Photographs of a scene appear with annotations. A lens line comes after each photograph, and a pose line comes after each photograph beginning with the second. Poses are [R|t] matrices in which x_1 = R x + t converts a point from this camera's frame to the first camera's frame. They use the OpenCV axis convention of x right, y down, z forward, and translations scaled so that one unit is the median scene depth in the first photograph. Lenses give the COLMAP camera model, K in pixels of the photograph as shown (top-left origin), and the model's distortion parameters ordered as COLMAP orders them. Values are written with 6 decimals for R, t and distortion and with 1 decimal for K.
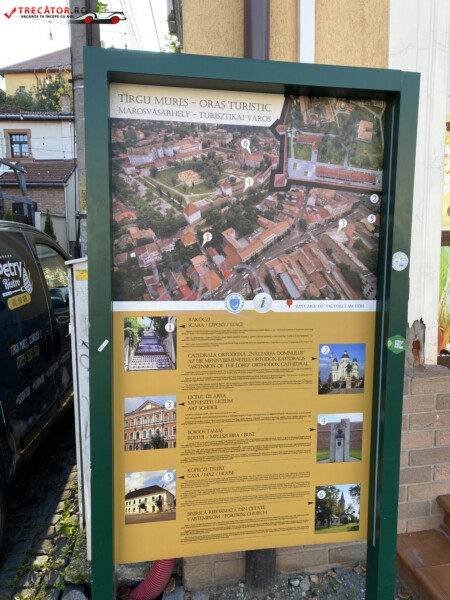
lens RADIAL K [[440.4, 0, 225.0], [0, 440.4, 300.0], [0, 0, 1]] dist [0.013680, -0.001159]
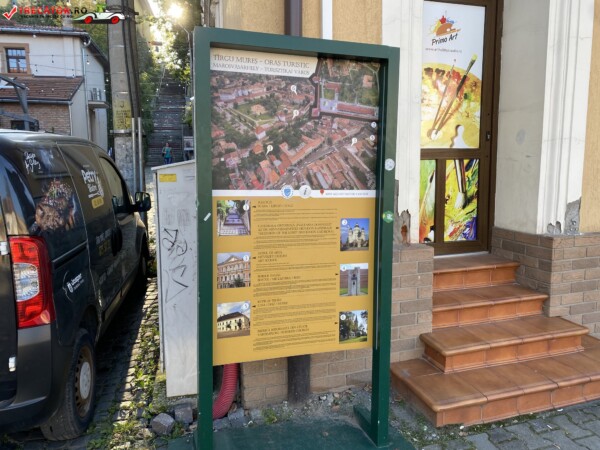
lens RADIAL K [[439.8, 0, 296.3], [0, 439.8, 225.7], [0, 0, 1]] dist [0.028297, -0.026395]
pose [[0.989547, -0.015731, 0.143347, -0.169121], [0.014583, 0.999853, 0.009056, 0.112776], [-0.143469, -0.006871, 0.989631, -0.527415]]
